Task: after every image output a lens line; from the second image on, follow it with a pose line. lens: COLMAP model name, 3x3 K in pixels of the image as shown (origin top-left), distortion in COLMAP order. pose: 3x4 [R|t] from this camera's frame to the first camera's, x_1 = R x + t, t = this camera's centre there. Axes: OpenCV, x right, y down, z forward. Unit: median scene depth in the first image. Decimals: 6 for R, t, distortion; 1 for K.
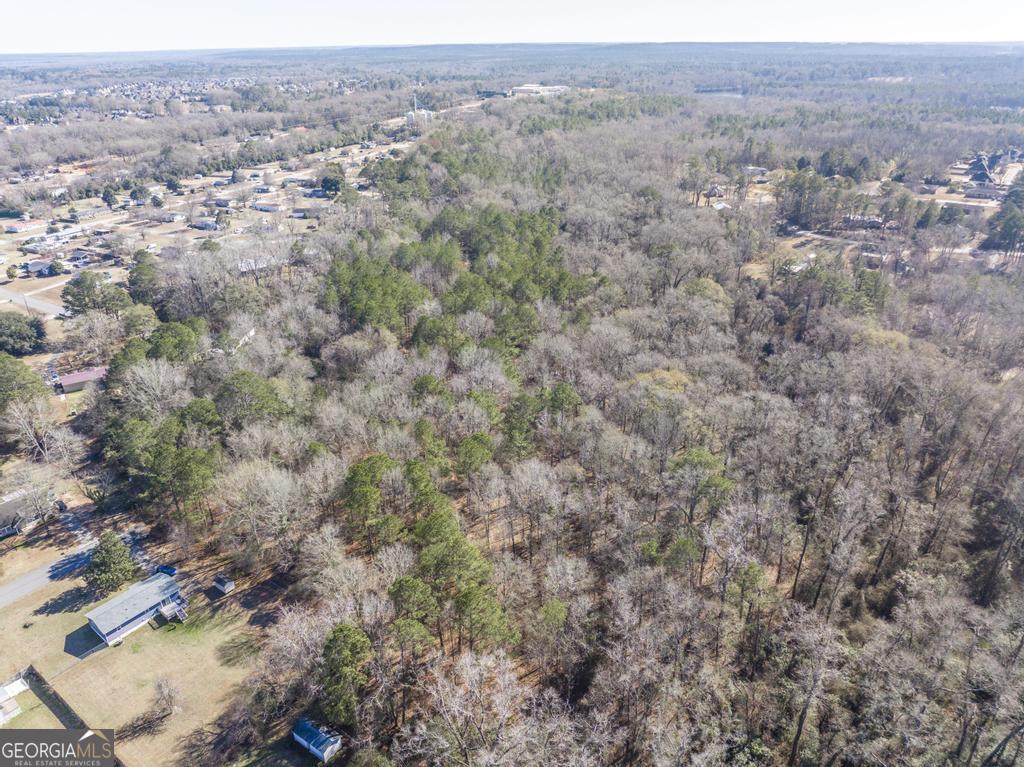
lens RADIAL K [[731.3, 0, 509.4], [0, 731.3, 383.1], [0, 0, 1]] dist [-0.062460, 0.040301]
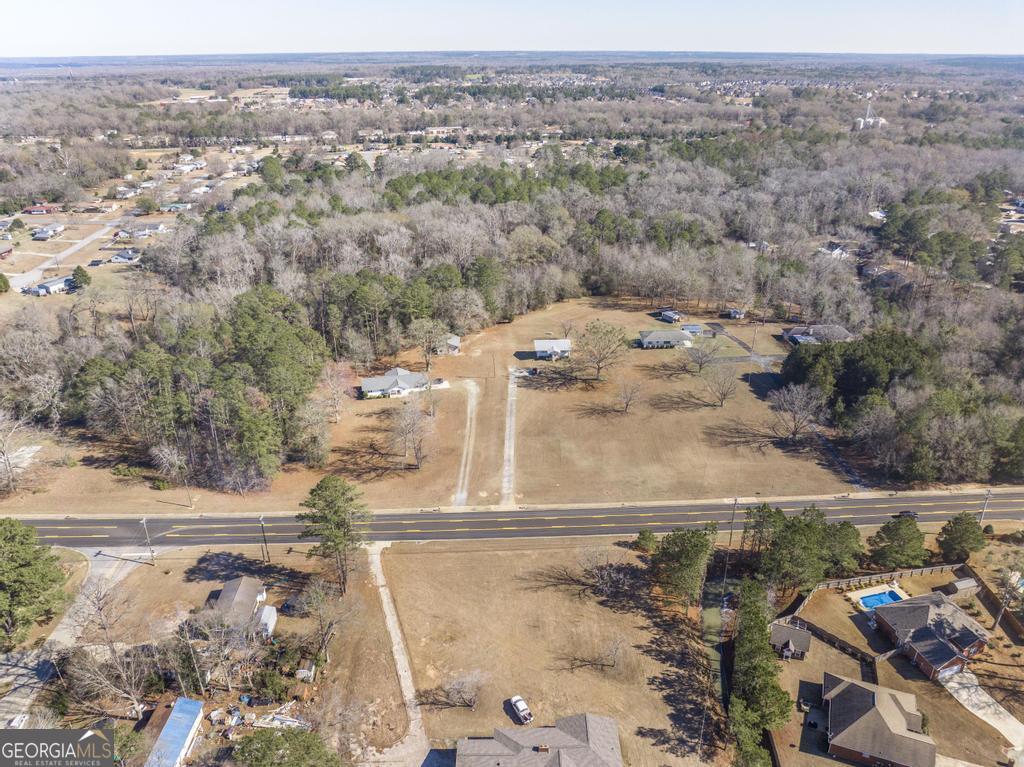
lens RADIAL K [[731.3, 0, 509.8], [0, 731.3, 387.1], [0, 0, 1]] dist [-0.062460, 0.040301]
pose [[0.618546, 0.342973, -0.706944, 0.527222], [-0.341525, 0.927628, 0.151218, 0.004192], [0.707645, 0.147904, 0.690915, -0.028658]]
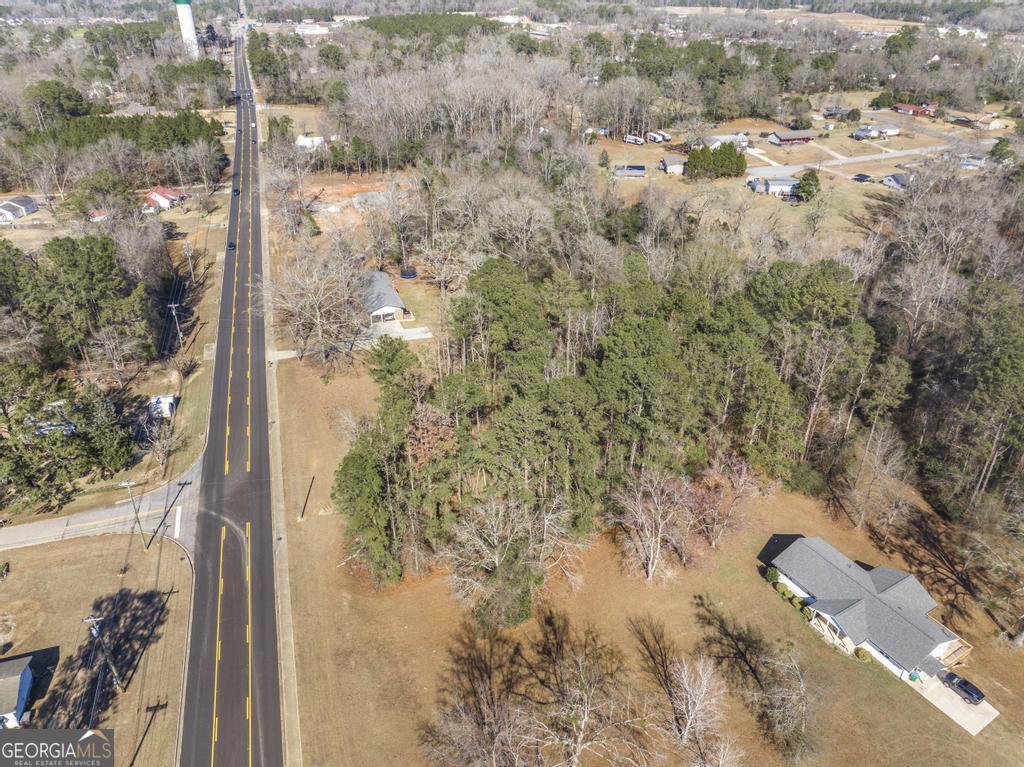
lens RADIAL K [[731.3, 0, 521.2], [0, 731.3, 377.1], [0, 0, 1]] dist [-0.062460, 0.040301]
pose [[-0.570303, 0.412465, -0.710371, 0.364890], [-0.347858, 0.662154, 0.663737, -0.019697], [0.744143, 0.625640, -0.234149, 0.125922]]
